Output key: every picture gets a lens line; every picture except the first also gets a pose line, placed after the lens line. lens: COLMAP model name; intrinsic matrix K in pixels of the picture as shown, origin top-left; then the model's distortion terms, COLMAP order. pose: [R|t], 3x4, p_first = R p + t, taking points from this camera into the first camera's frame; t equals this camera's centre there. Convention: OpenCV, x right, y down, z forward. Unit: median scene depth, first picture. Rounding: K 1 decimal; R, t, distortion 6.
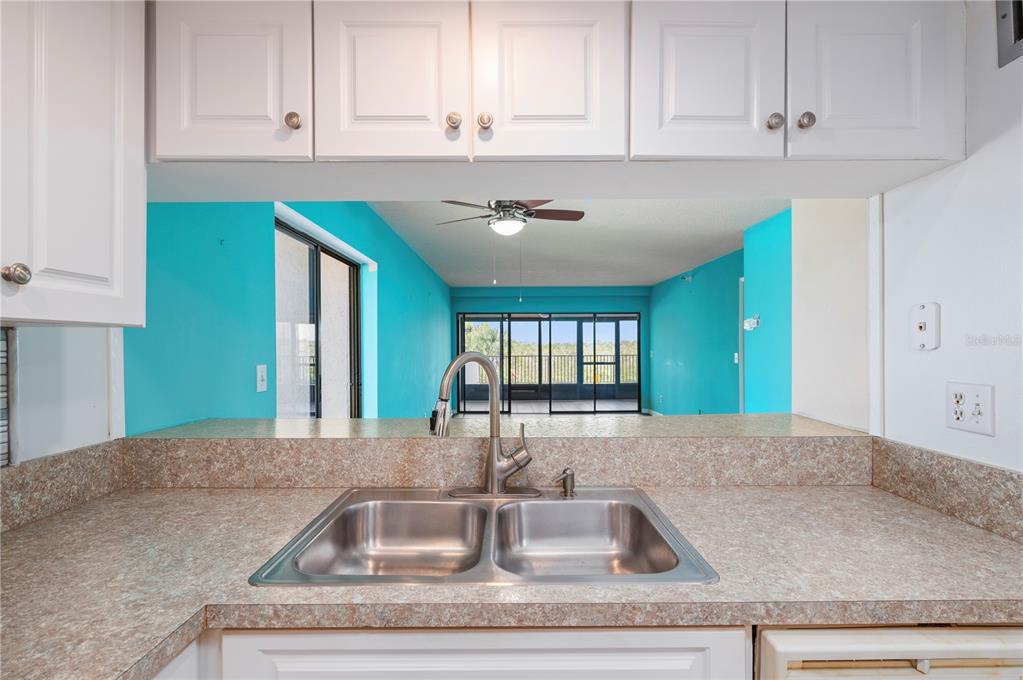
lens RADIAL K [[482.7, 0, 512.6], [0, 482.7, 346.7], [0, 0, 1]] dist [0.002753, 0.000177]
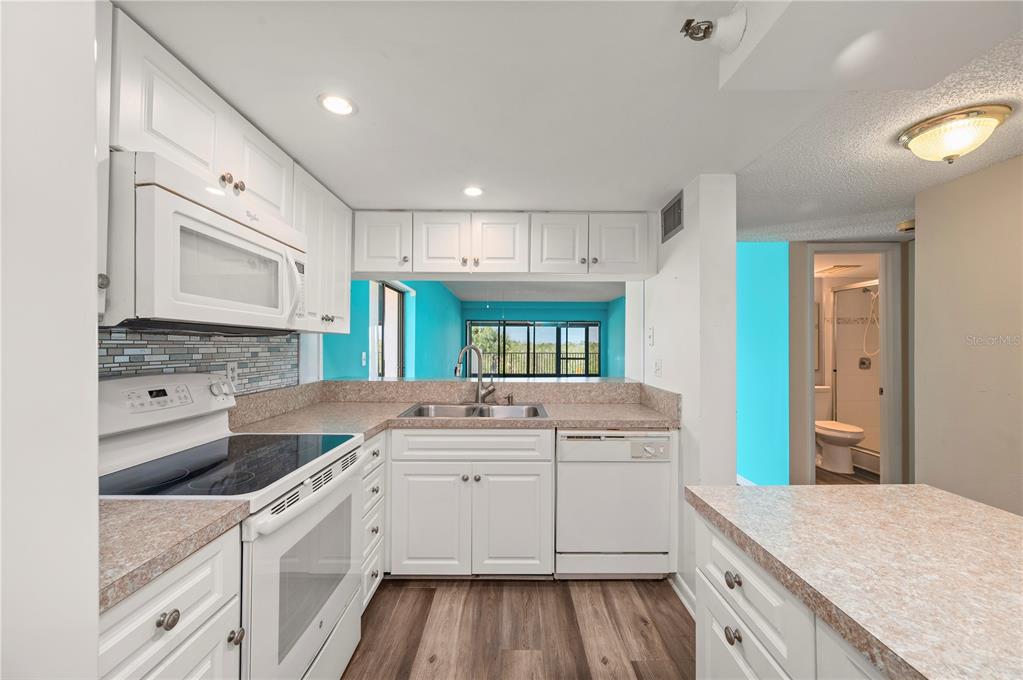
lens RADIAL K [[407.8, 0, 507.4], [0, 407.8, 340.5], [0, 0, 1]] dist [-0.001359, -0.000340]
pose [[0.999856, 0.011884, -0.012094, 0.015639], [-0.012043, 0.999841, -0.013157, 0.001616], [0.011936, 0.013301, 0.999840, -0.136191]]
